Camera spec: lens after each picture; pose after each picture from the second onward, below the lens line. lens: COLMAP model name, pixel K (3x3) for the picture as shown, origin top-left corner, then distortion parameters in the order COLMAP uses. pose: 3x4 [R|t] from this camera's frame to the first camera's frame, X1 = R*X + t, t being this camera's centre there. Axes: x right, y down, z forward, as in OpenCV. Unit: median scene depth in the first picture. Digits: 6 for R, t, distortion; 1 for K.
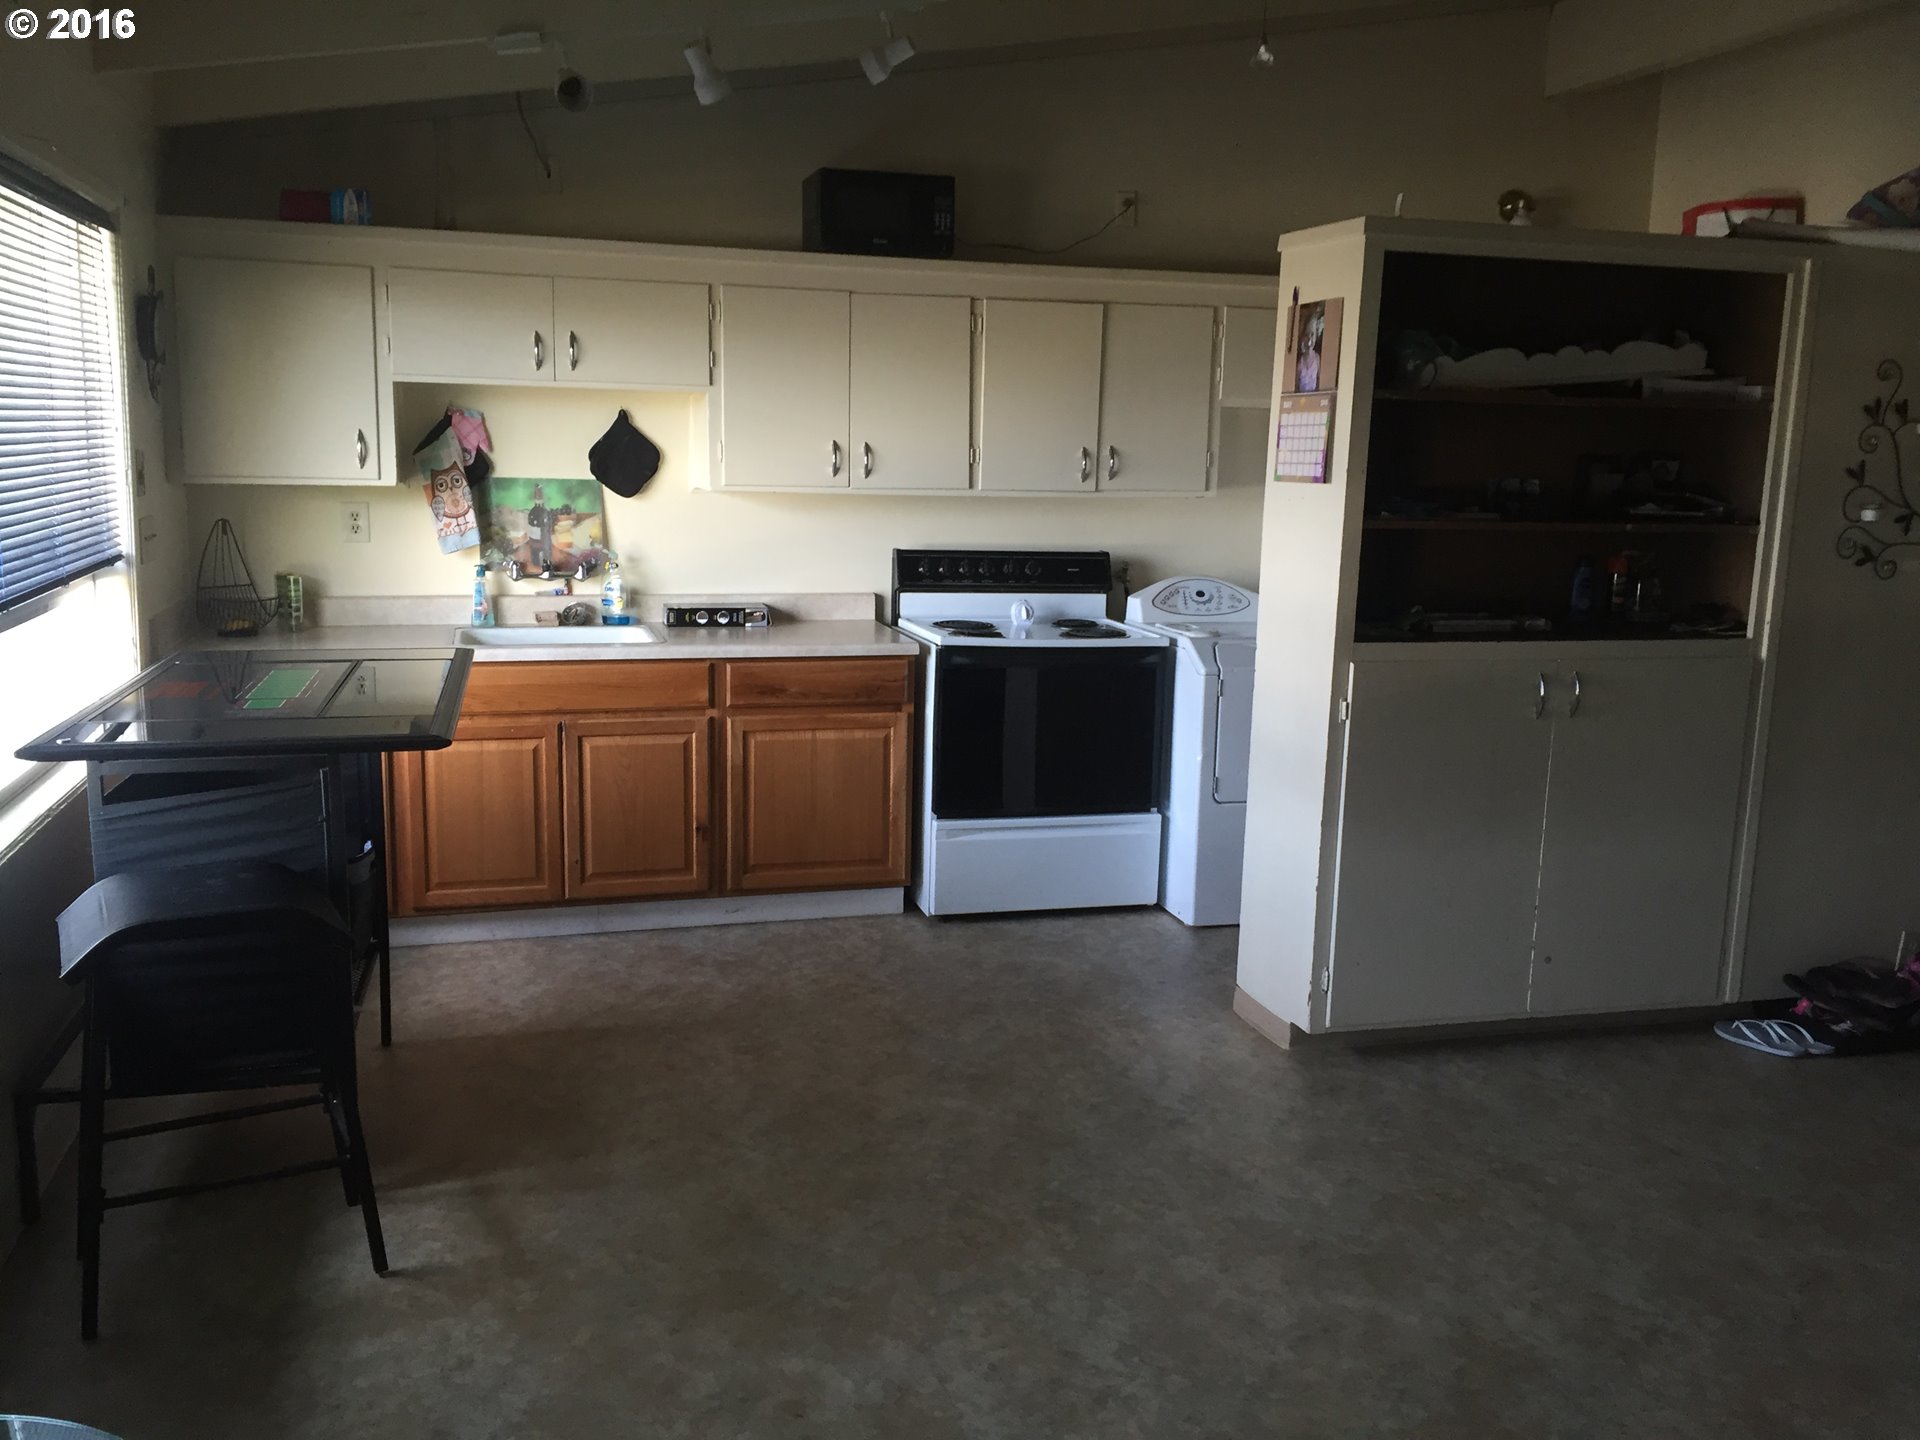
lens RADIAL K [[1665.0, 0, 957.7], [0, 1665.0, 724.1], [0, 0, 1]] dist [0.056468, -0.059400]
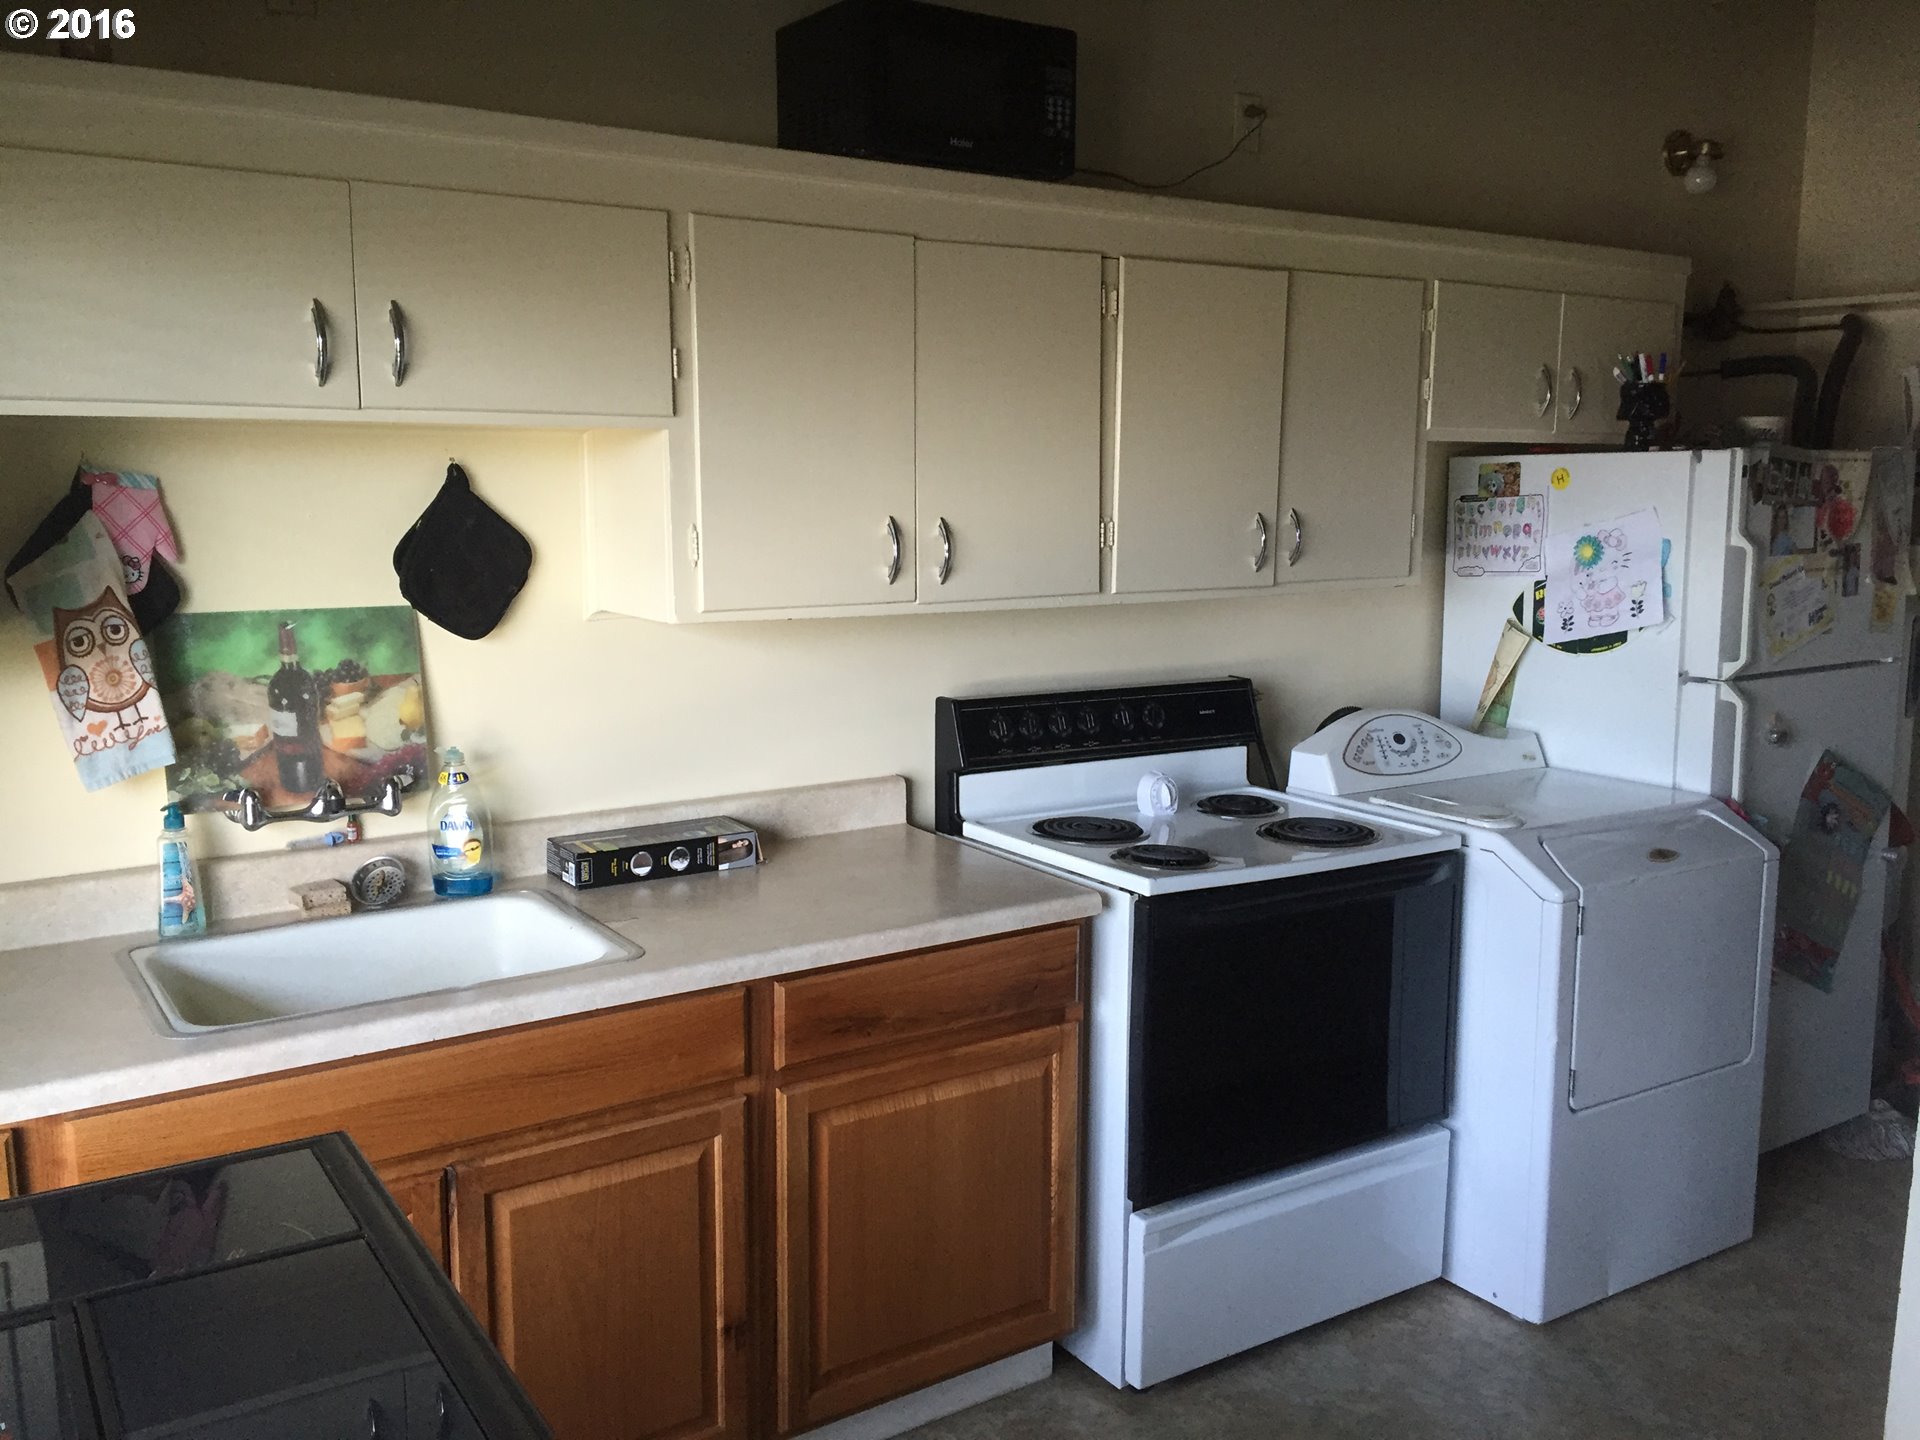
lens RADIAL K [[1665.0, 0, 962.0], [0, 1665.0, 716.6], [0, 0, 1]] dist [0.056468, -0.059400]
pose [[0.951311, -0.063285, 0.301667, -0.213881], [0.068743, 0.997606, -0.007499, -0.099739], [-0.300471, 0.027872, 0.953384, 0.484000]]
